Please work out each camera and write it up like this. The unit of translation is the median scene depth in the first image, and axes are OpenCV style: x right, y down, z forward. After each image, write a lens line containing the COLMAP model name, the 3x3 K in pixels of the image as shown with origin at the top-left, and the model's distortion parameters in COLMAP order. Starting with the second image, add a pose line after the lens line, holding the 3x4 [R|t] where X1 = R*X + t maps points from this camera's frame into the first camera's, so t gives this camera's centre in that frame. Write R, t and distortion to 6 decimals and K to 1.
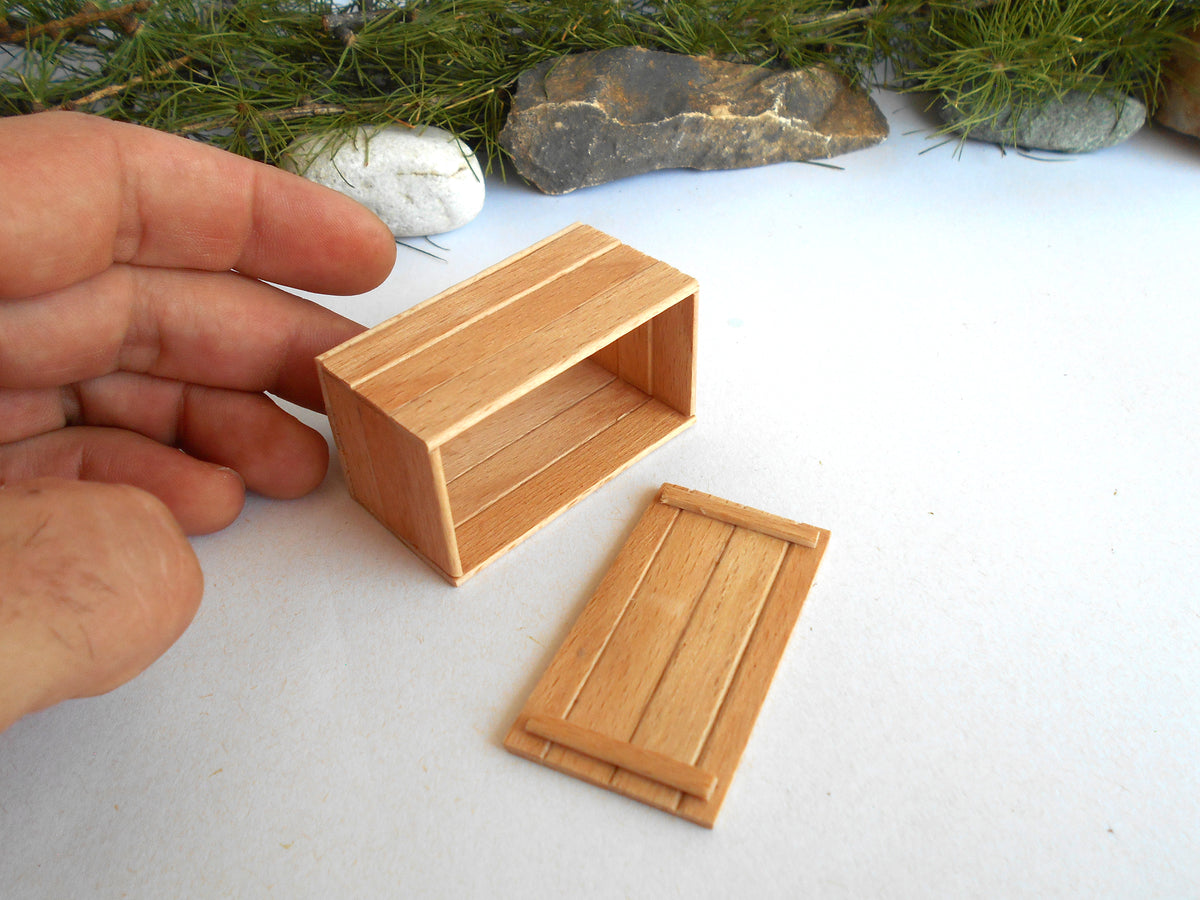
lens RADIAL K [[1057.7, 0, 602.7], [0, 1057.7, 450.7], [0, 0, 1]] dist [-0.011019, 0.014713]
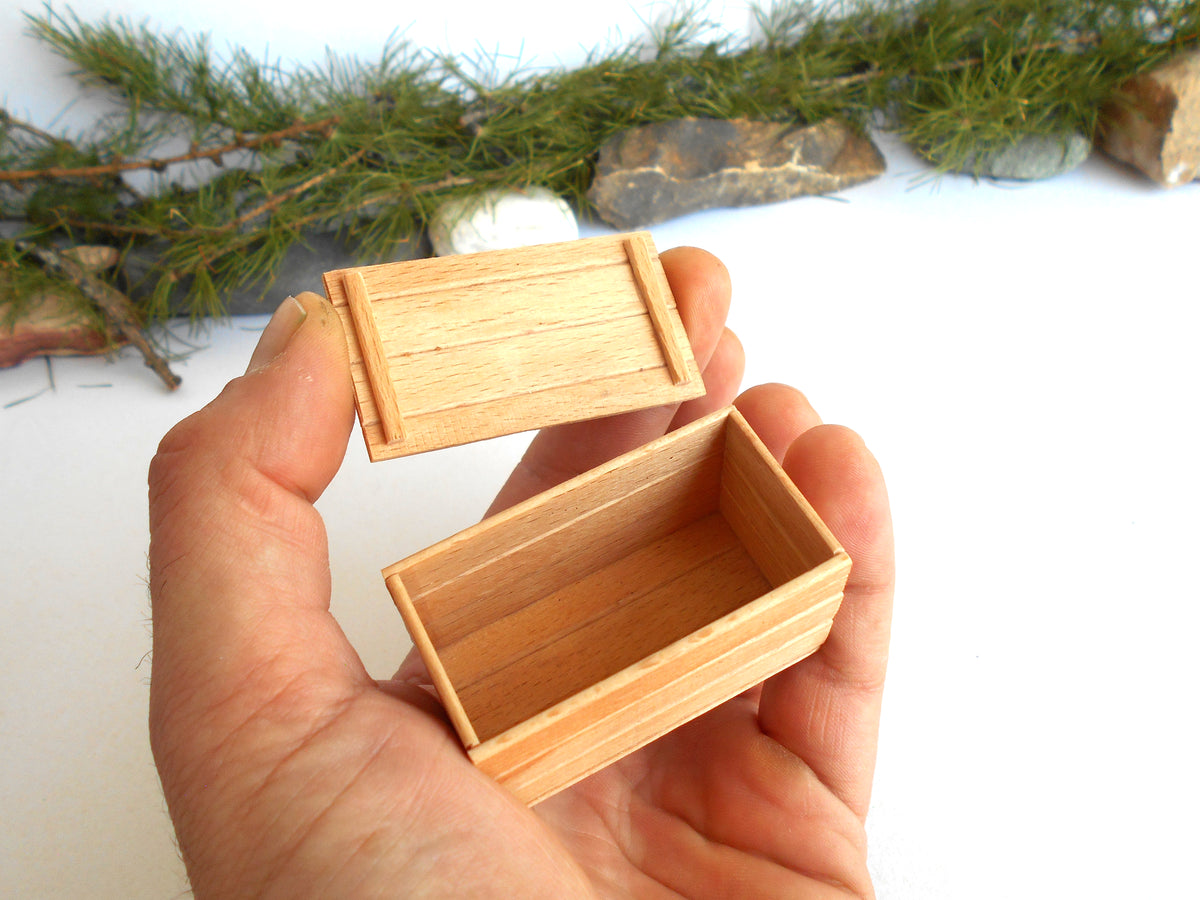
lens RADIAL K [[1057.7, 0, 598.1], [0, 1057.7, 435.5], [0, 0, 1]] dist [-0.011019, 0.014713]
pose [[0.997293, -0.022852, -0.069888, 0.003599], [0.025417, 0.999027, 0.036031, -0.034866], [0.068997, -0.037710, 0.996904, -0.350568]]
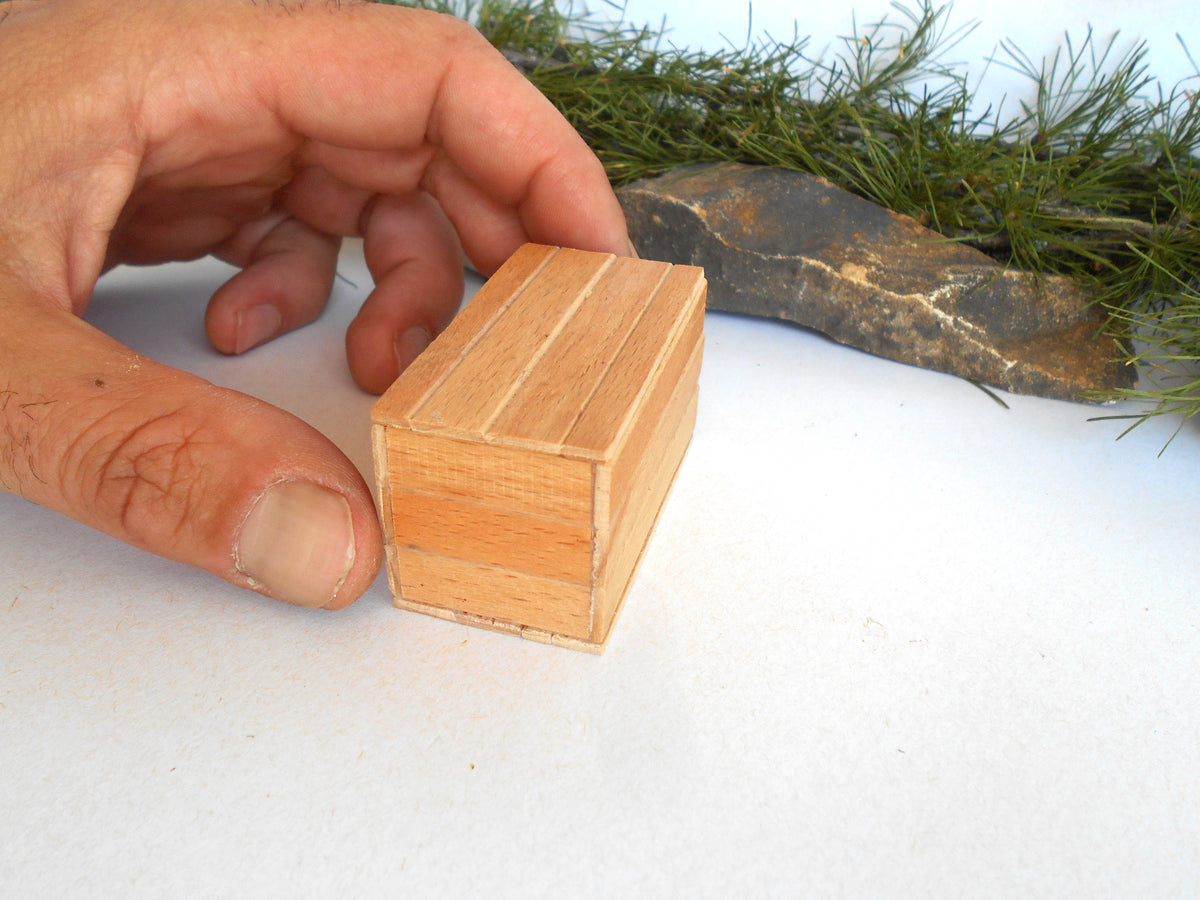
lens RADIAL K [[1057.7, 0, 597.2], [0, 1057.7, 450.0], [0, 0, 1]] dist [-0.011019, 0.014713]
pose [[0.724591, 0.403054, -0.559030, 0.464683], [-0.484059, 0.875029, 0.003468, -0.113625], [0.490565, 0.268090, 0.829140, 0.284181]]
